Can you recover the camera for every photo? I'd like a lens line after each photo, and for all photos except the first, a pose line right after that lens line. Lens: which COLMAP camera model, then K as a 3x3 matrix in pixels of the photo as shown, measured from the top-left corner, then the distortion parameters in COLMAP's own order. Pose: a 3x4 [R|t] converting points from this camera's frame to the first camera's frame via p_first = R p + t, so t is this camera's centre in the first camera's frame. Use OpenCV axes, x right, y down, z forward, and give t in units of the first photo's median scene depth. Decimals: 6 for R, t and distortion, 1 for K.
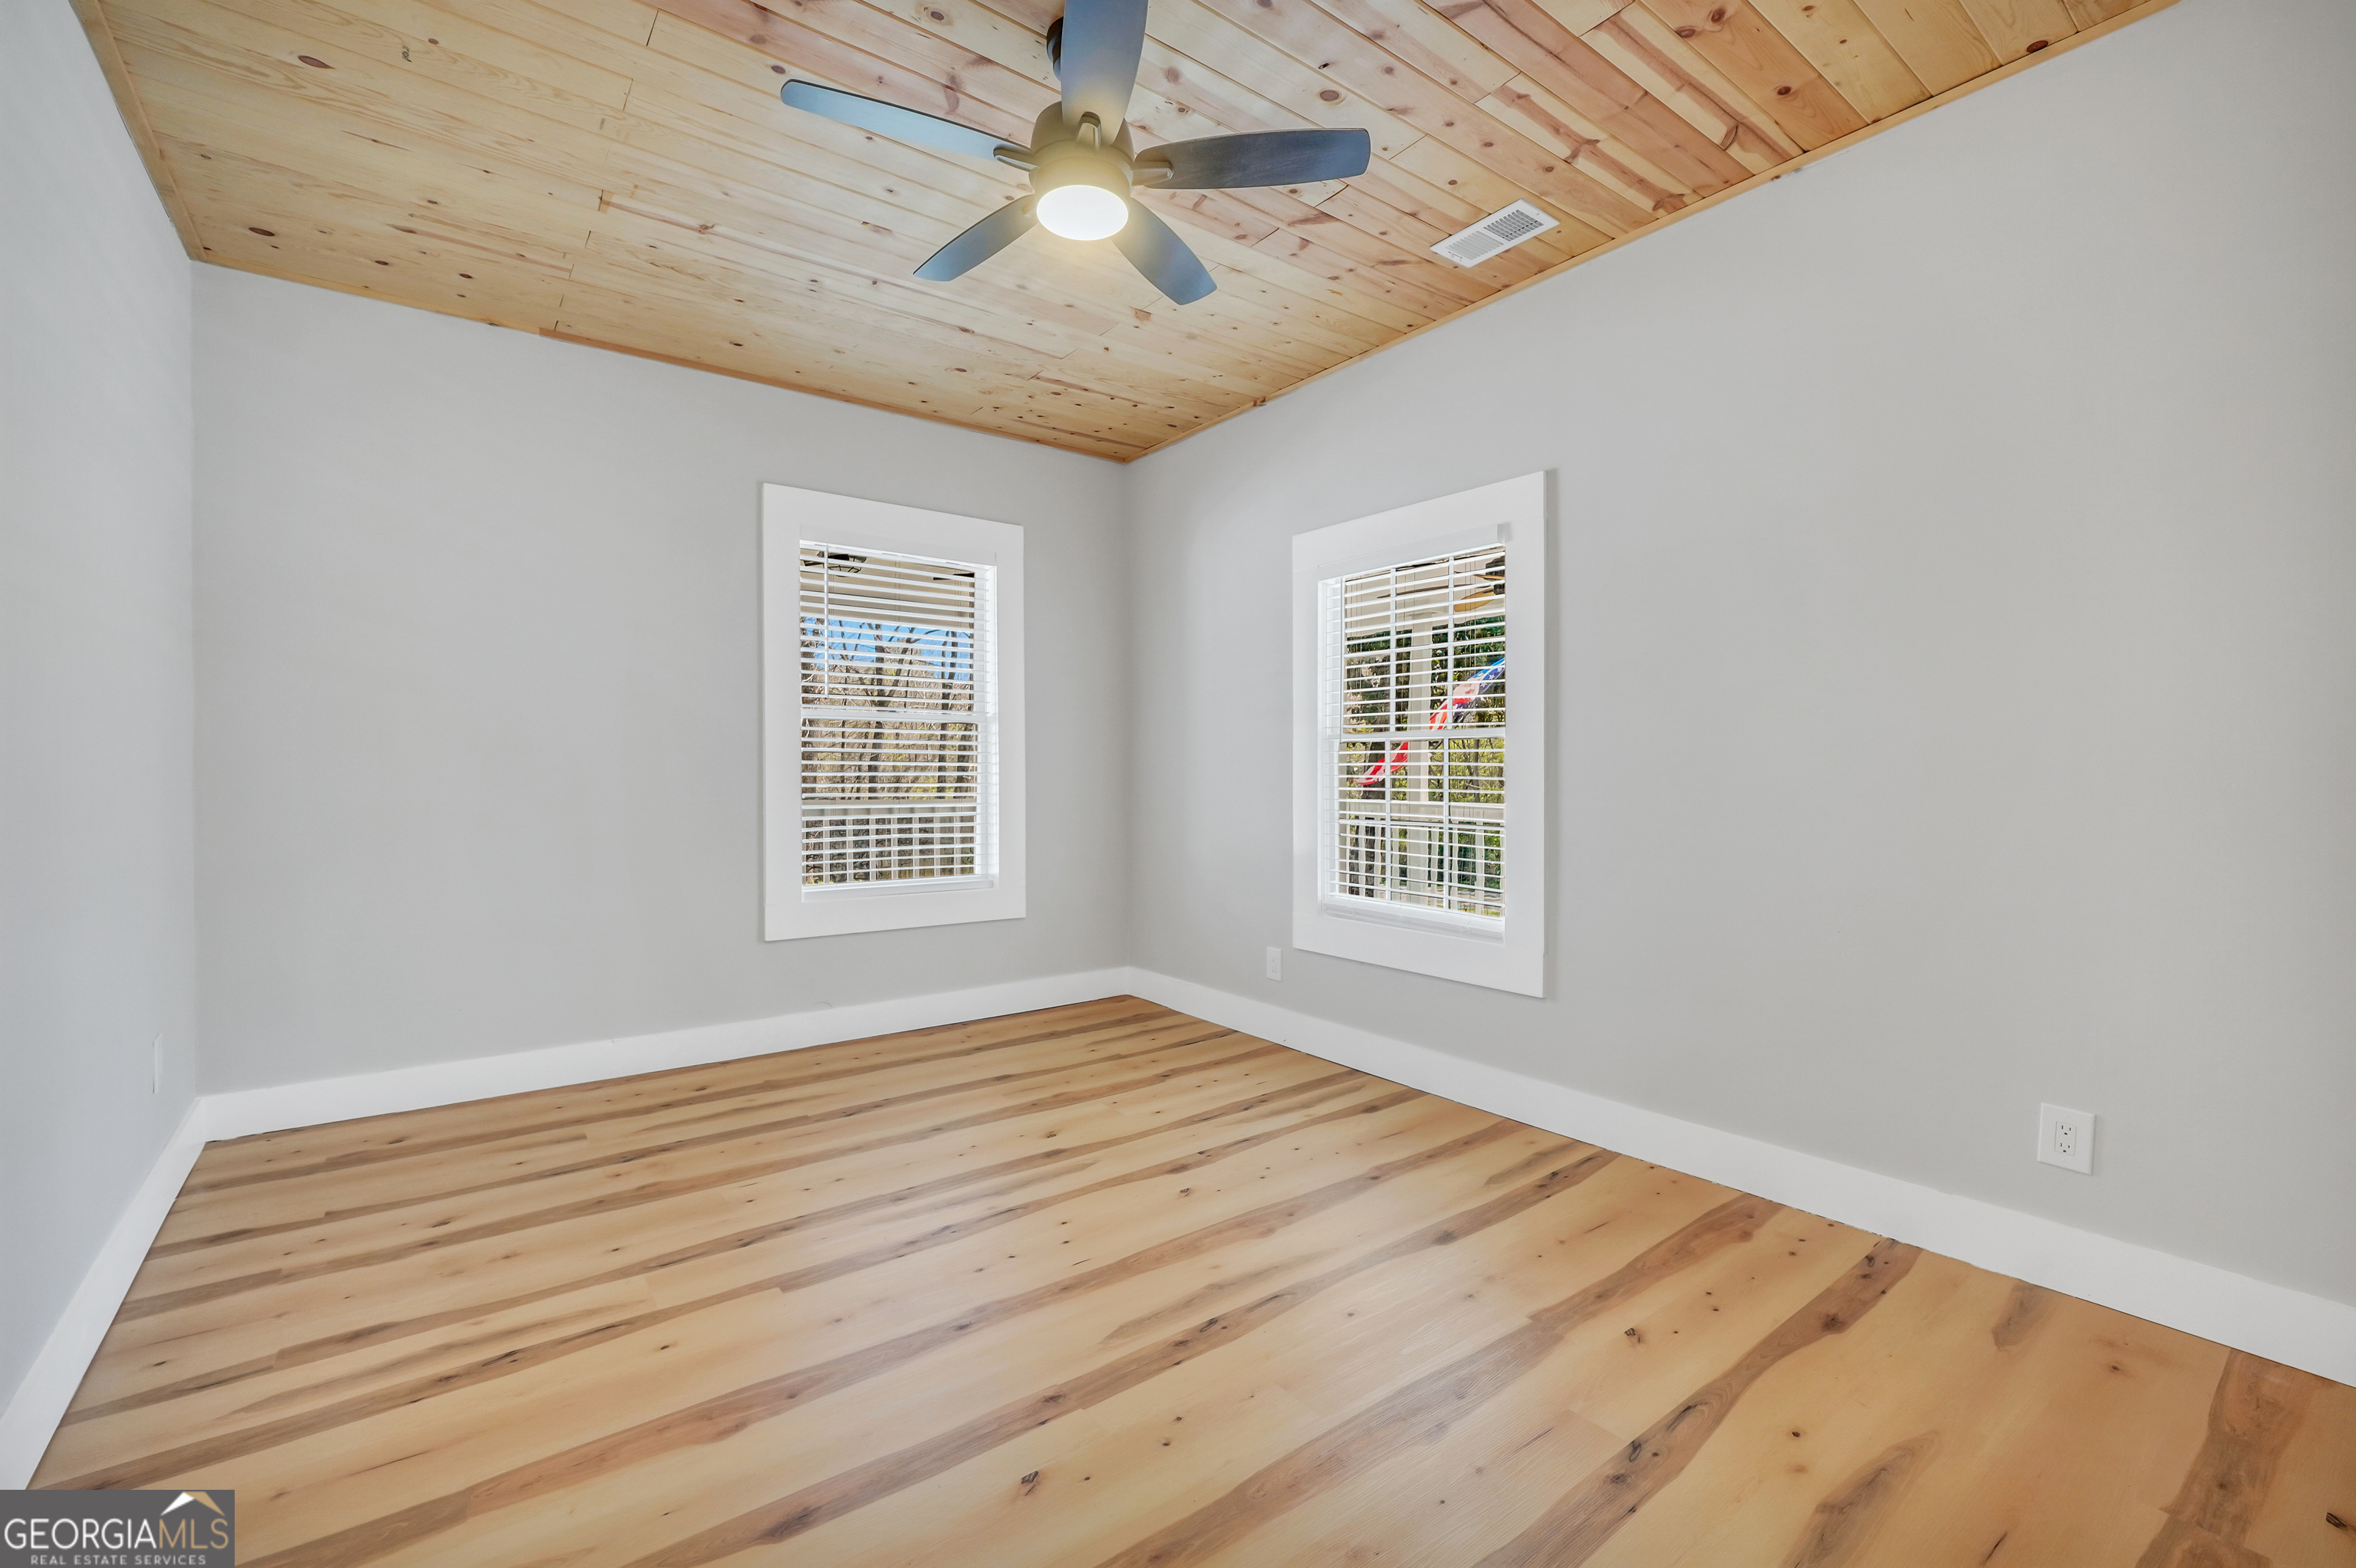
lens RADIAL K [[1009.8, 0, 1172.0], [0, 1009.8, 783.4], [0, 0, 1]] dist [0.001389, 0.000893]
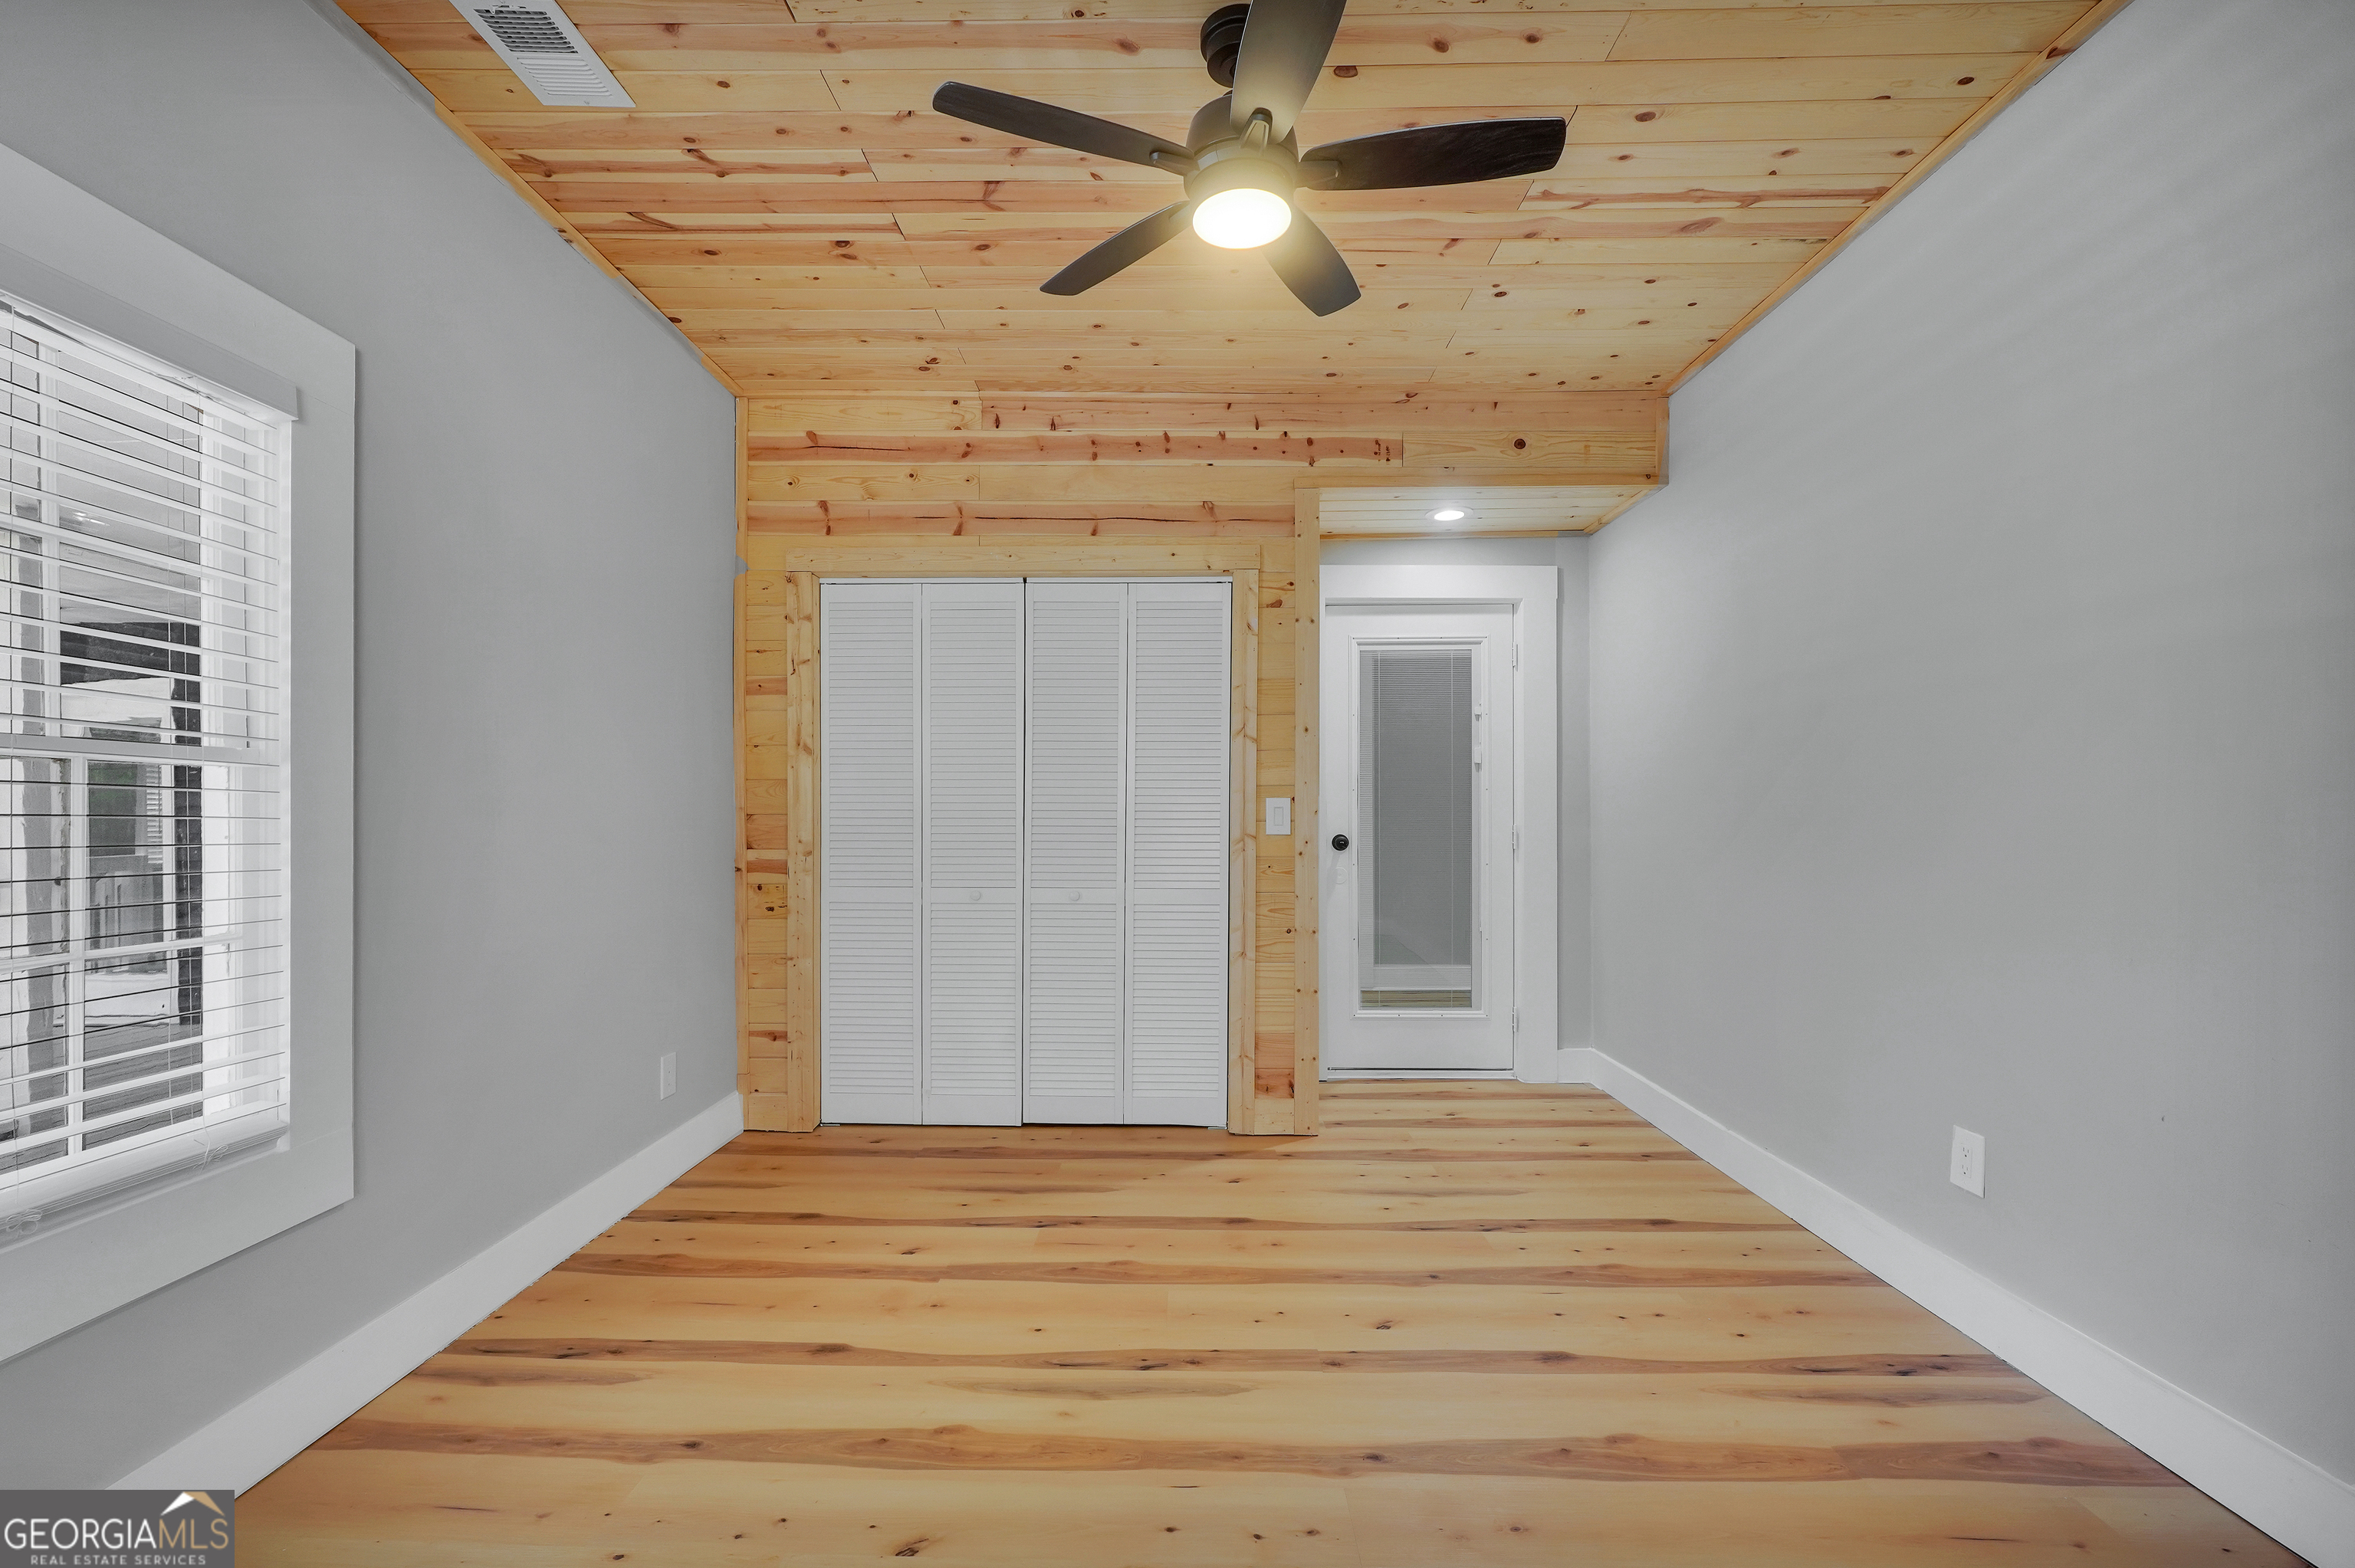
lens RADIAL K [[1009.3, 0, 1171.5], [0, 1009.3, 783.4], [0, 0, 1]] dist [0.001389, 0.000893]
pose [[-0.785124, 0.021374, 0.618970, -0.604018], [0.009398, 0.999700, -0.022601, -0.026797], [-0.619267, -0.011927, -0.785090, 1.746278]]
